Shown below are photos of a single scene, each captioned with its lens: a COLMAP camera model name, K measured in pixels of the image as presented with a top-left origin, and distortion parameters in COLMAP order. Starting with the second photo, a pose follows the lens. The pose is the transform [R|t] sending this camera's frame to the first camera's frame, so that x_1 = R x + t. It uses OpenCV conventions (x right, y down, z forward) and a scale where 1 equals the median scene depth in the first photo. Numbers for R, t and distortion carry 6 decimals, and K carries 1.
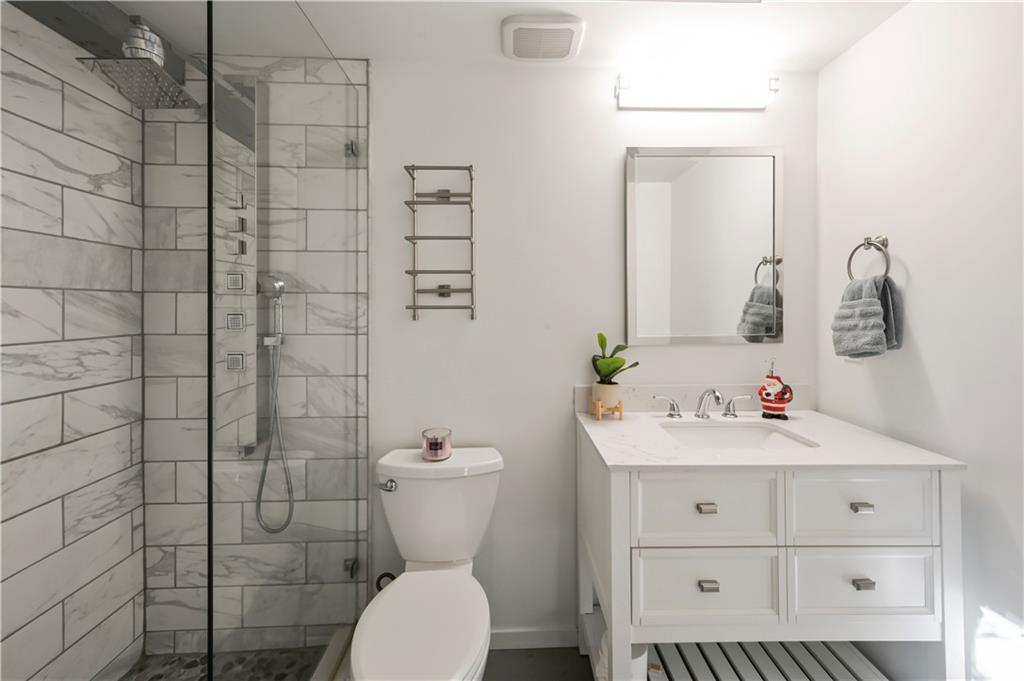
lens RADIAL K [[408.6, 0, 525.1], [0, 408.6, 308.3], [0, 0, 1]] dist [0.001436, 0.000070]
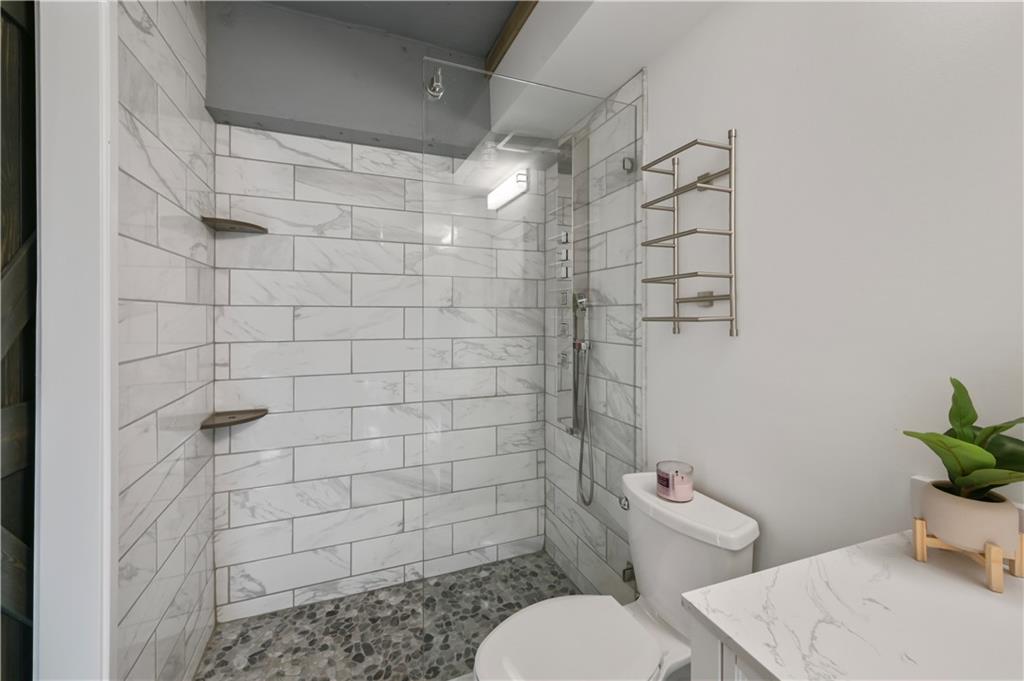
lens RADIAL K [[408.6, 0, 522.0], [0, 408.6, 315.0], [0, 0, 1]] dist [0.001436, 0.000070]
pose [[0.360935, -0.003010, -0.932586, 0.435360], [-0.001231, 0.999992, -0.003704, -0.008131], [0.932590, 0.002485, 0.360928, 0.374270]]
